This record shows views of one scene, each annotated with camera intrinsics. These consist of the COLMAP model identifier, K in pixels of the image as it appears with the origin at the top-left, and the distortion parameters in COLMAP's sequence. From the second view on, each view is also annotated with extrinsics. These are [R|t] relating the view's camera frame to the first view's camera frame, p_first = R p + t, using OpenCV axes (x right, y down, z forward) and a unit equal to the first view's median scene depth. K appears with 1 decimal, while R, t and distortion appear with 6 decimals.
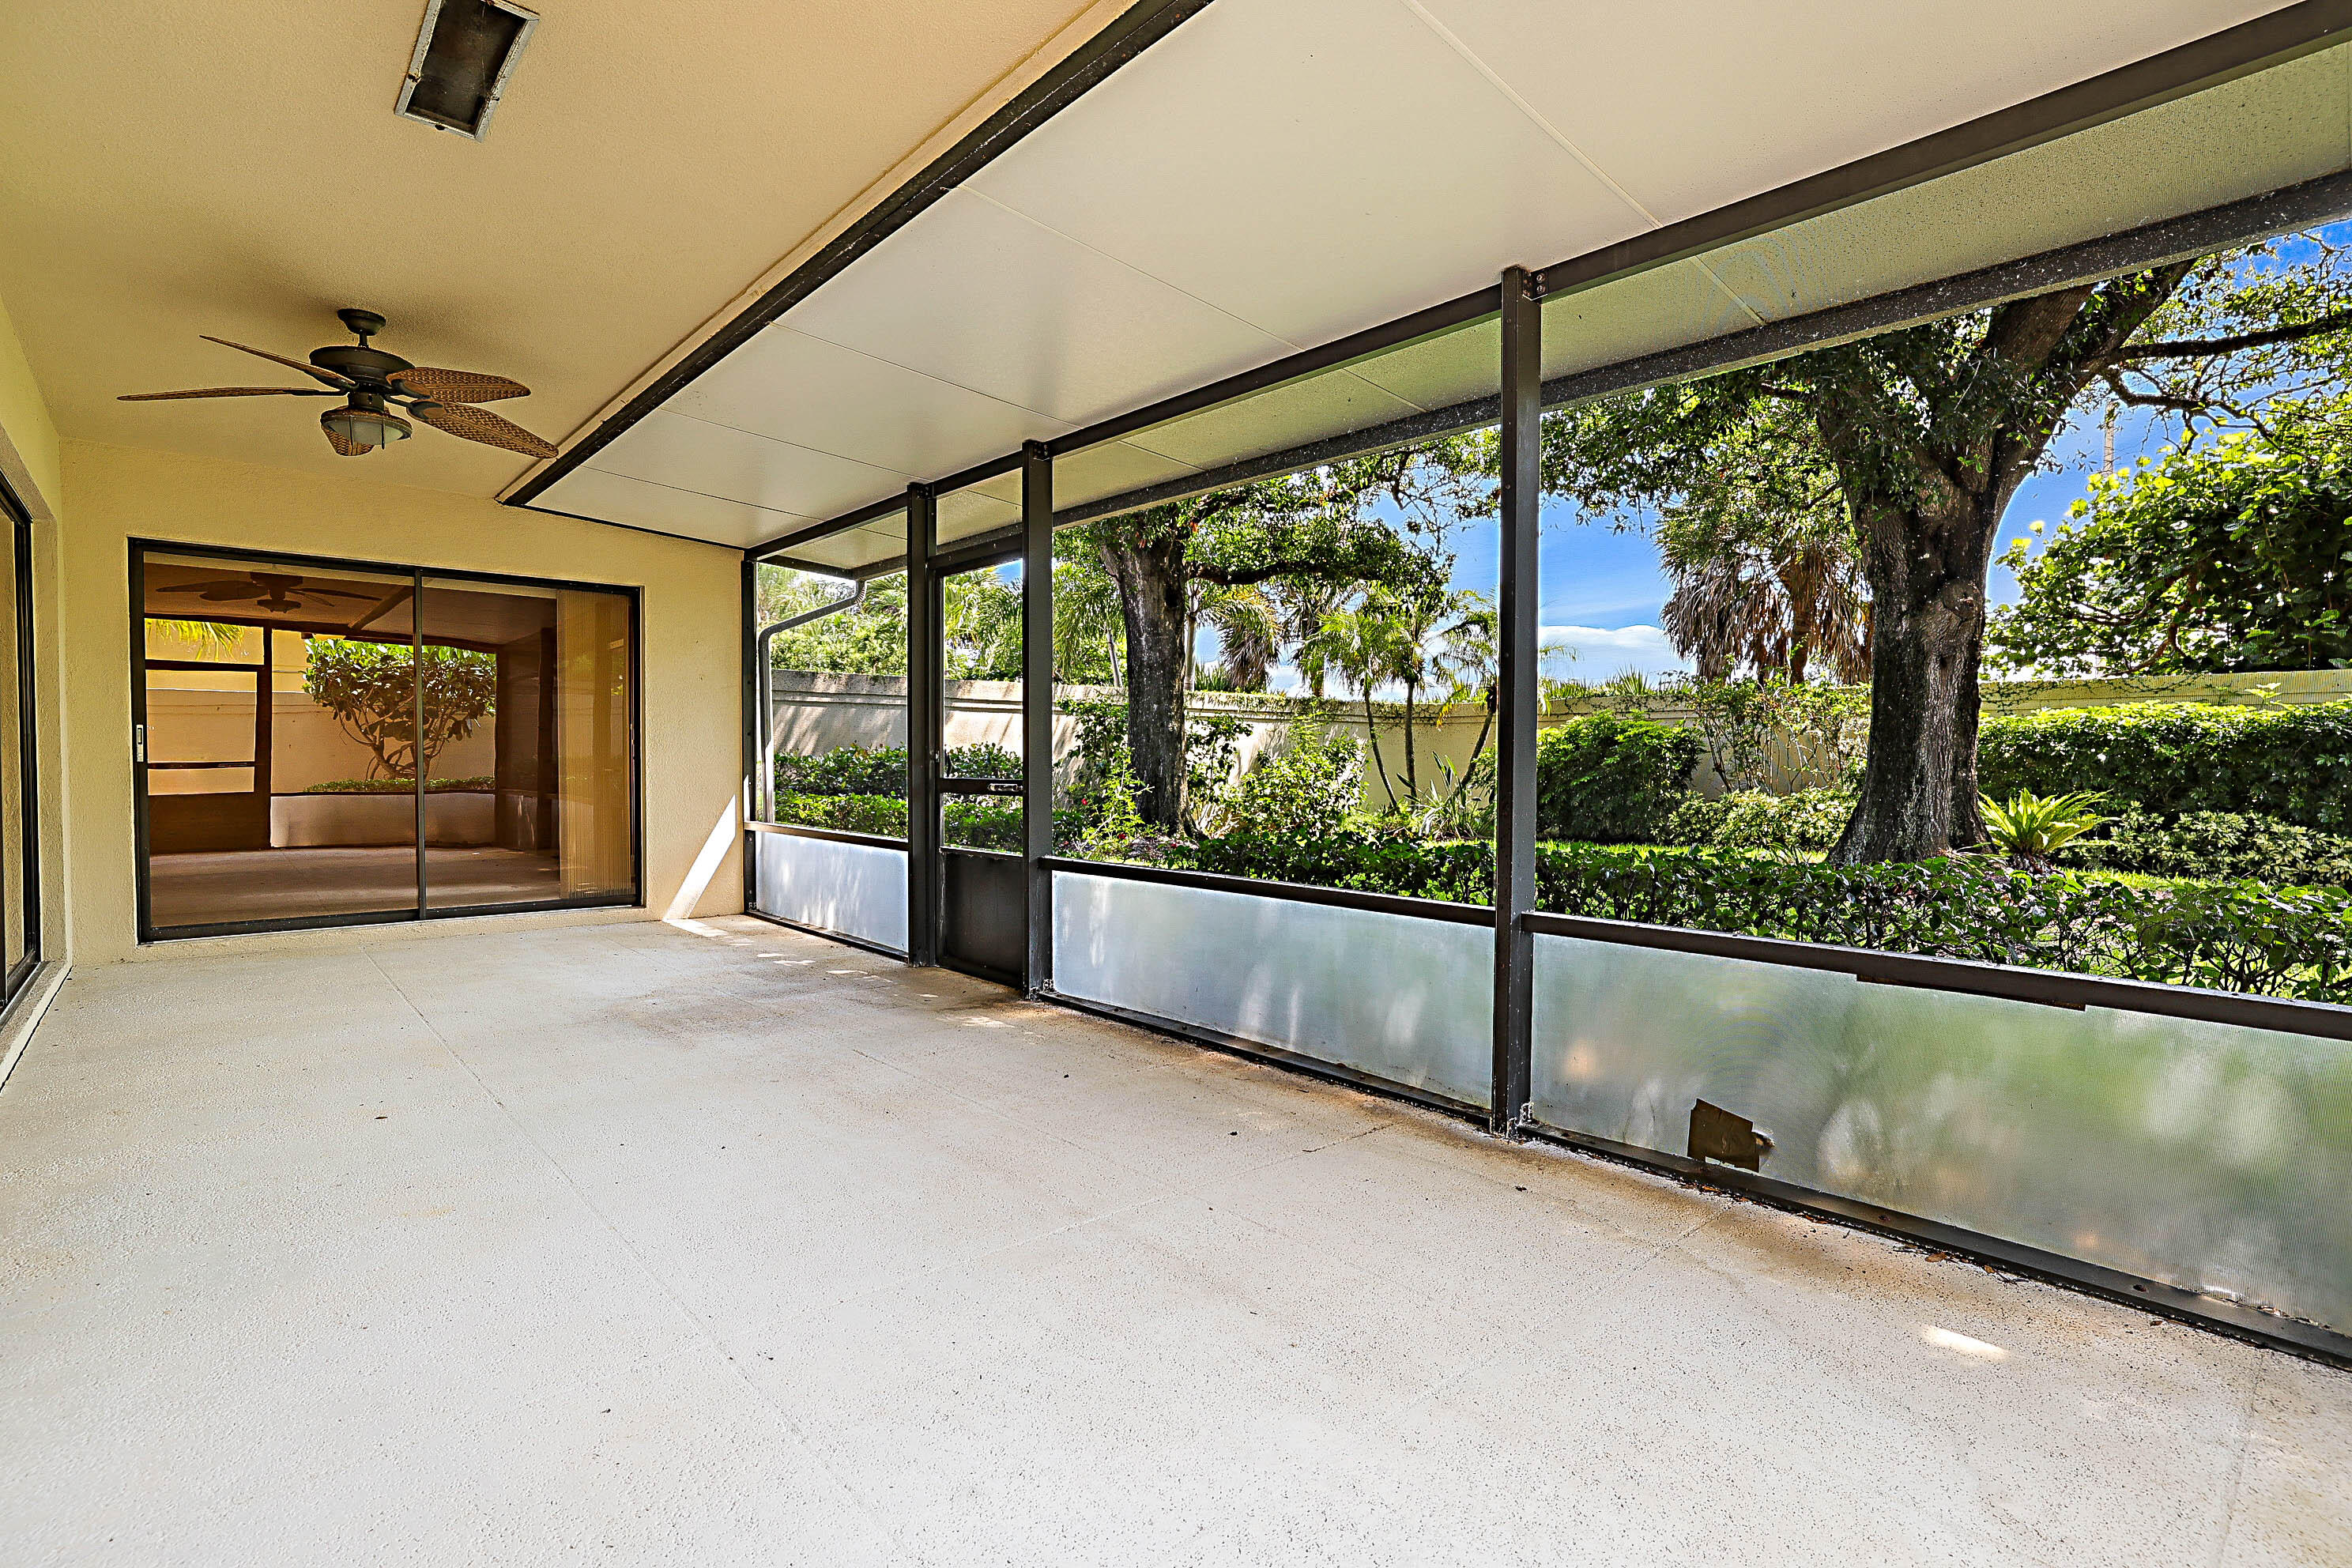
lens RADIAL K [[1078.0, 0, 1188.4], [0, 1078.0, 781.4], [0, 0, 1]] dist [-0.001969, 0.000196]
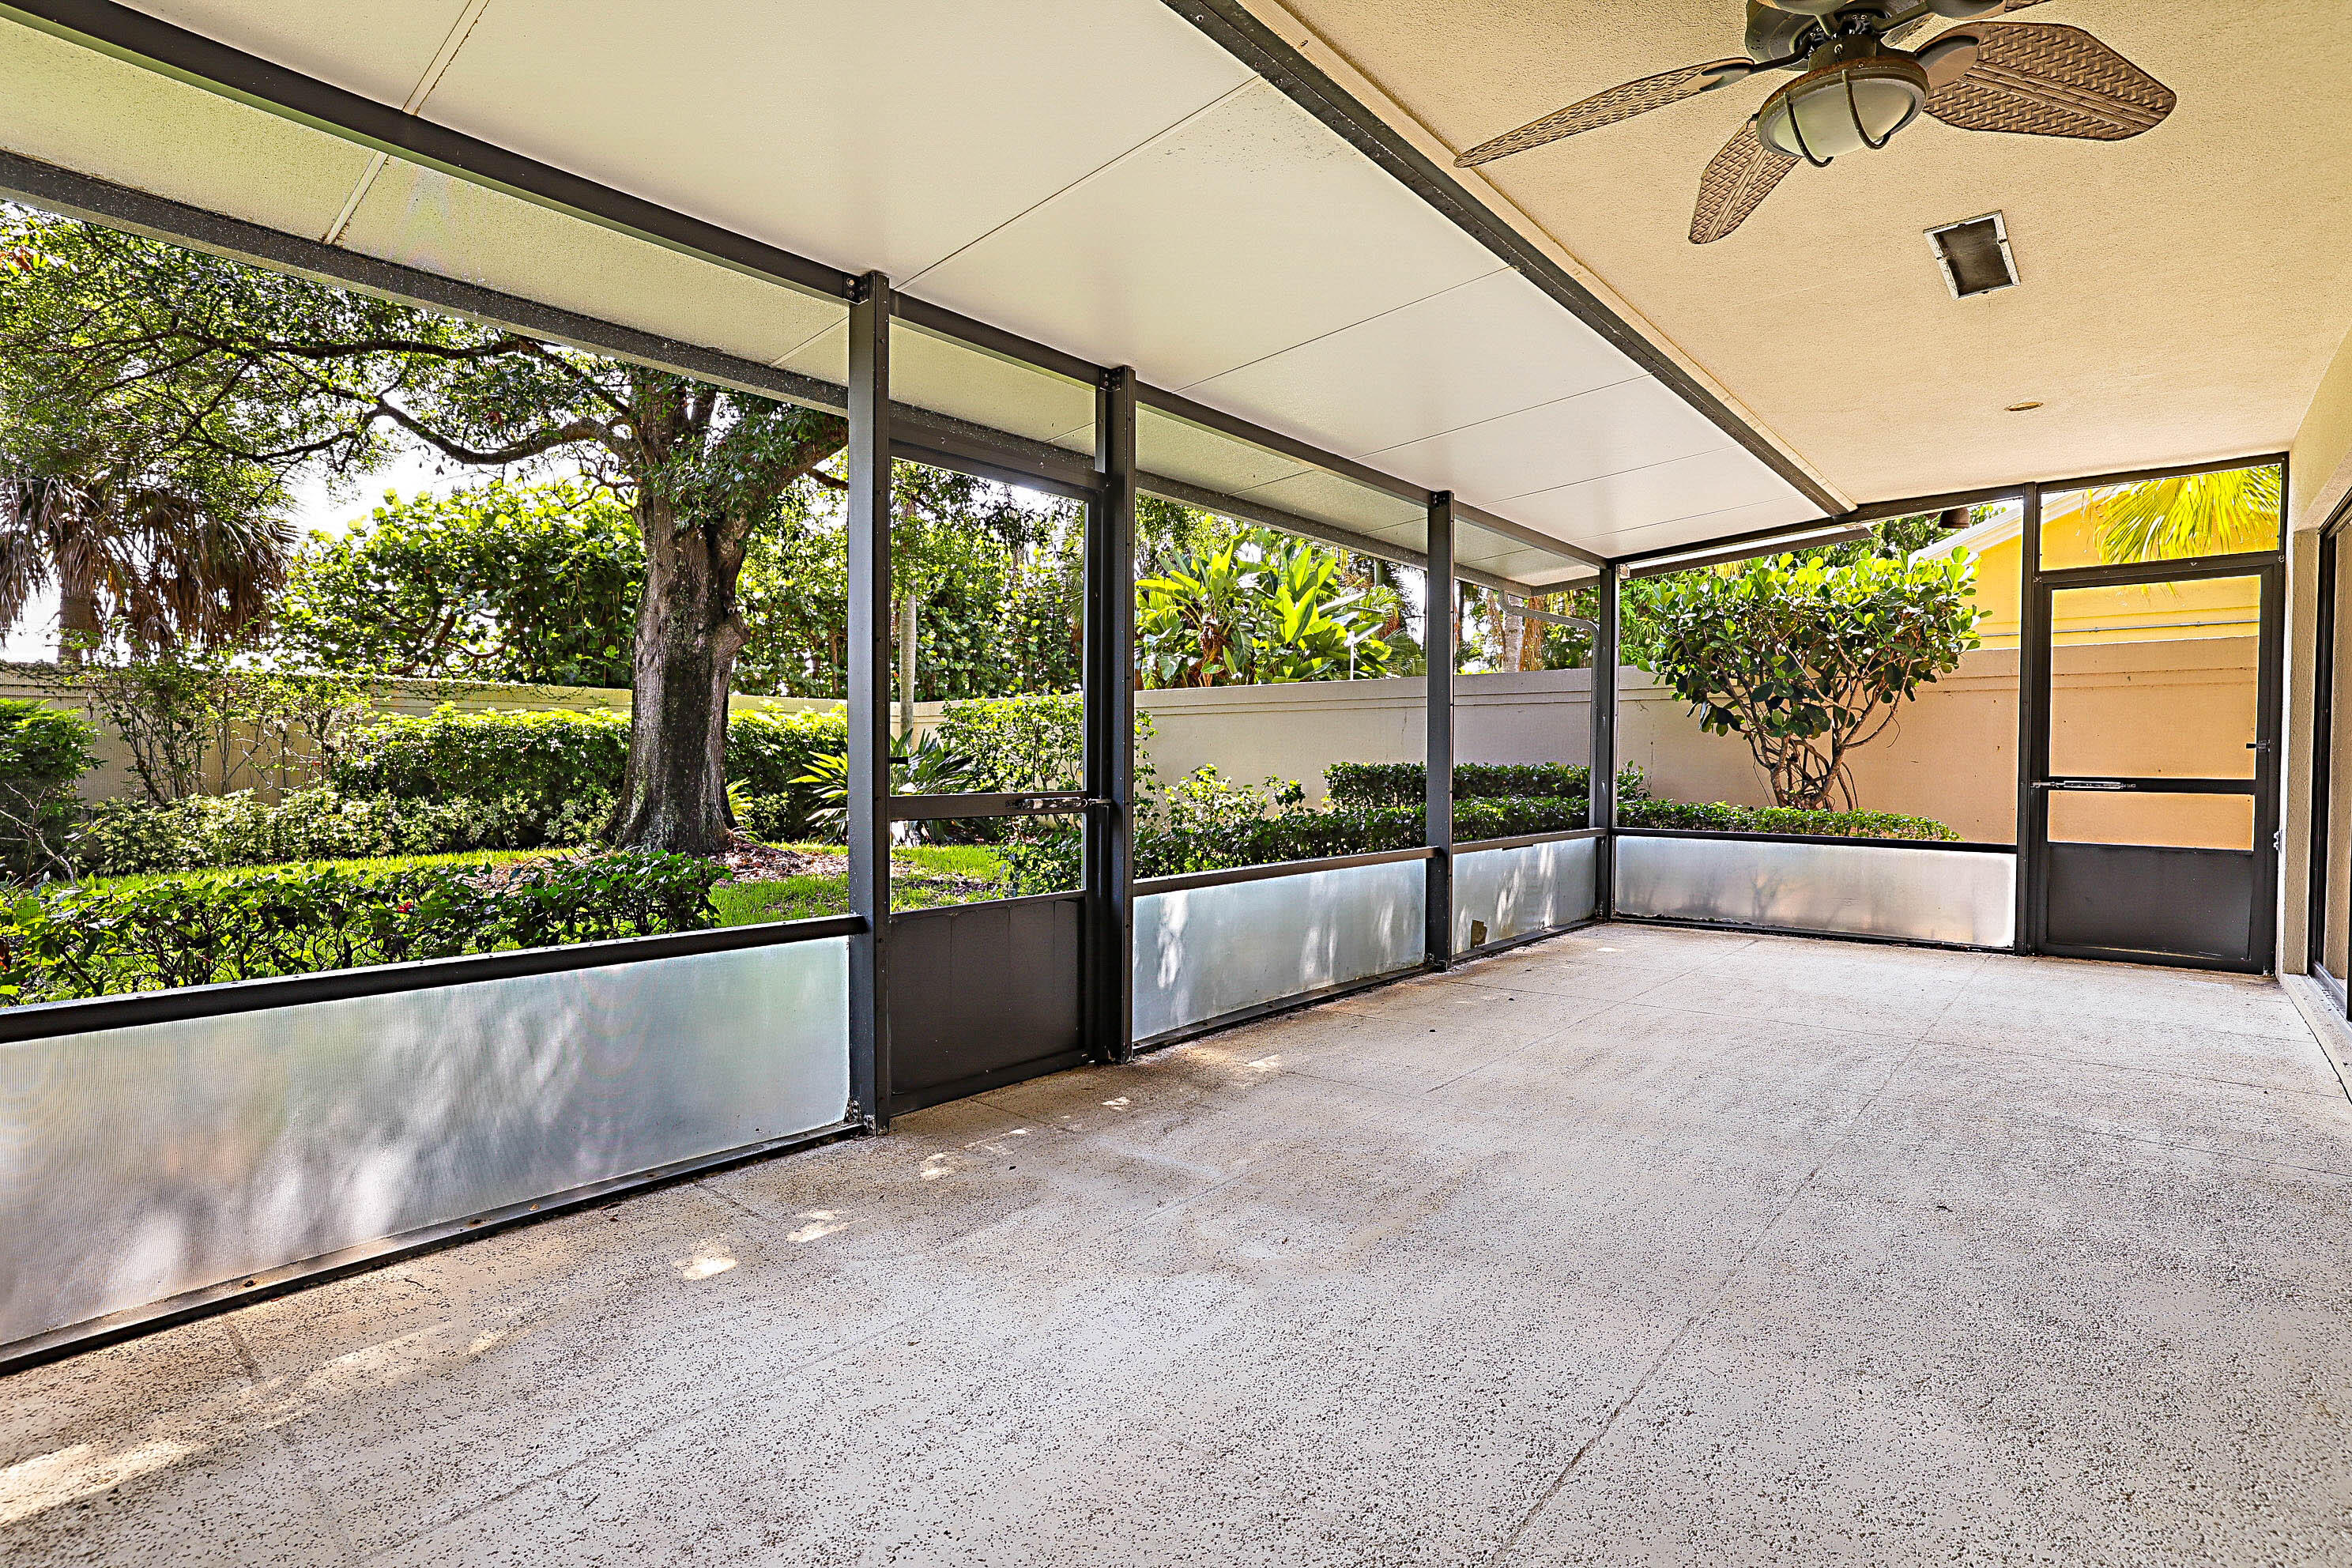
lens RADIAL K [[1078.0, 0, 1178.5], [0, 1078.0, 783.4], [0, 0, 1]] dist [-0.001969, 0.000196]
pose [[-0.083140, -0.028931, 0.996118, -0.430916], [0.019786, 0.999334, 0.030676, -0.013905], [-0.996341, 0.022259, -0.082512, 0.466919]]
